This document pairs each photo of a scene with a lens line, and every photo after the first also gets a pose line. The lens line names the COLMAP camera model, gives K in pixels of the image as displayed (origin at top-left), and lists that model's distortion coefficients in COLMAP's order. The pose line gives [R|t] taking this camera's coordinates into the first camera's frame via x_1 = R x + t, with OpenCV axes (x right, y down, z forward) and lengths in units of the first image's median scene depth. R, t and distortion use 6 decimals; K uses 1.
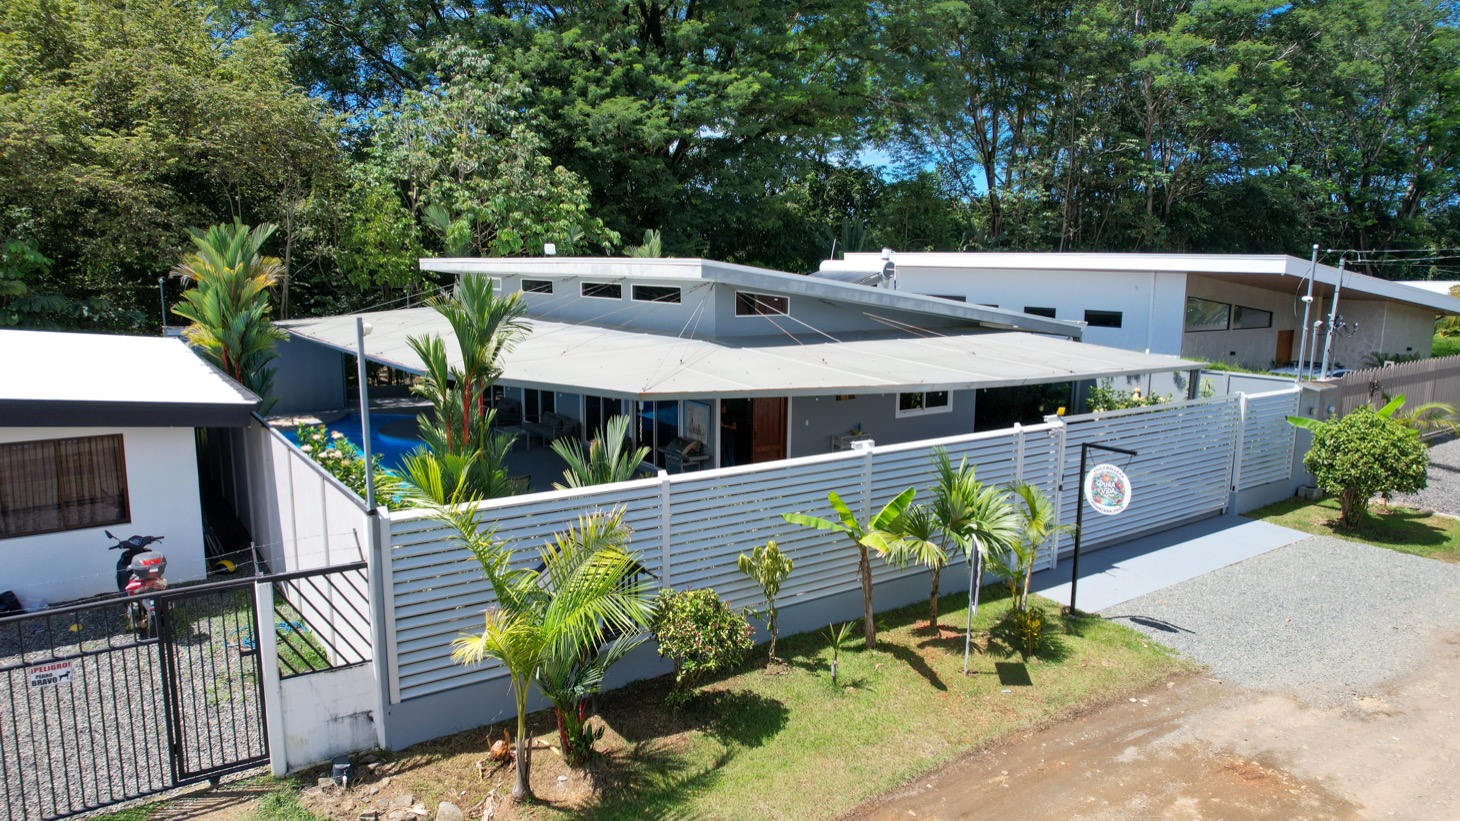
lens RADIAL K [[920.4, 0, 730.0], [0, 920.4, 410.5], [0, 0, 1]] dist [-0.000383, -0.000603]
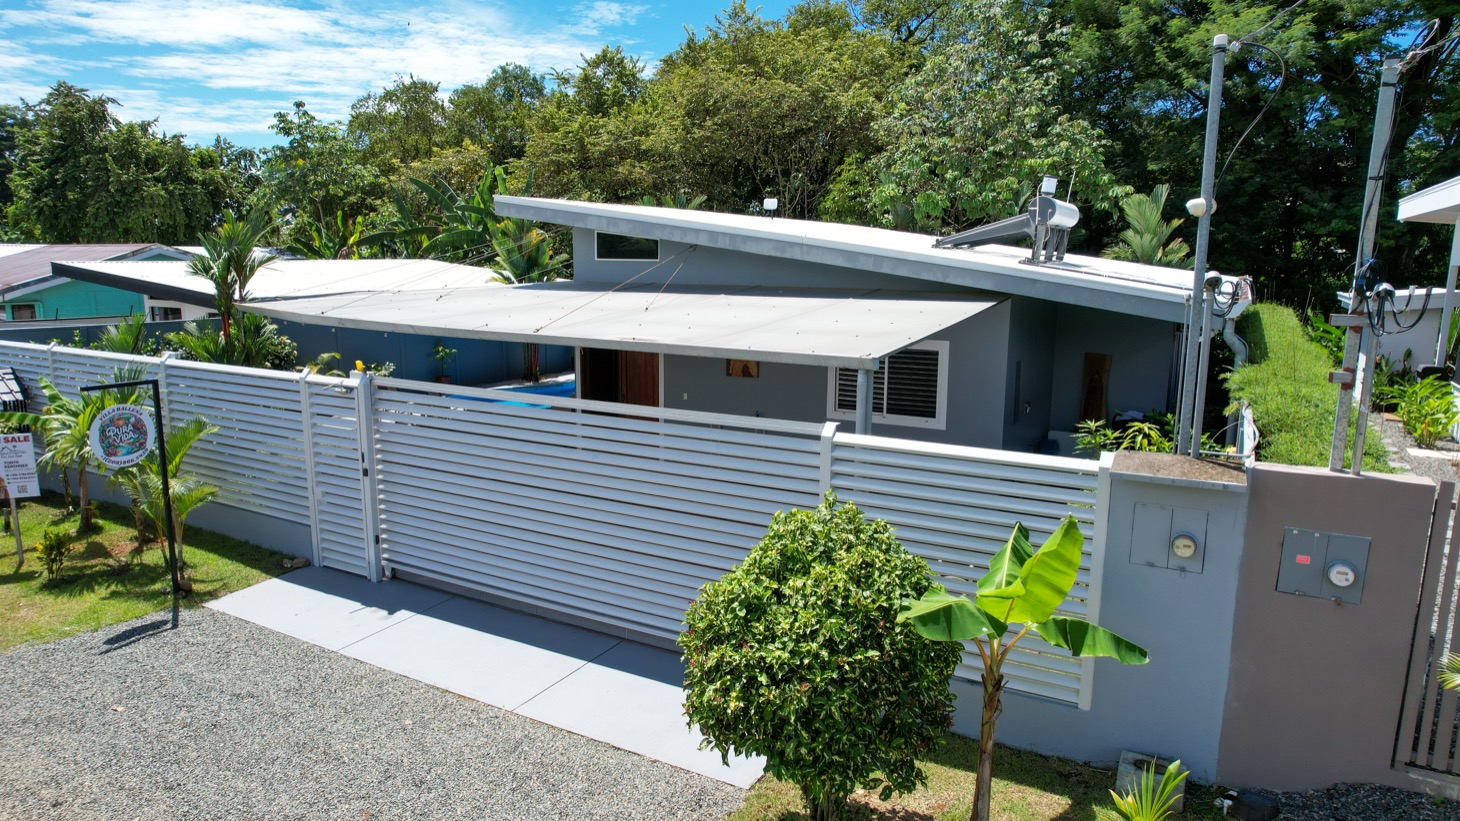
lens RADIAL K [[920.4, 0, 730.0], [0, 920.4, 410.5], [0, 0, 1]] dist [-0.000383, -0.000603]
pose [[0.404645, 0.155856, -0.901094, 1.139234], [-0.122425, 0.985732, 0.115519, -0.090519], [0.906242, 0.063572, 0.417952, 0.949215]]
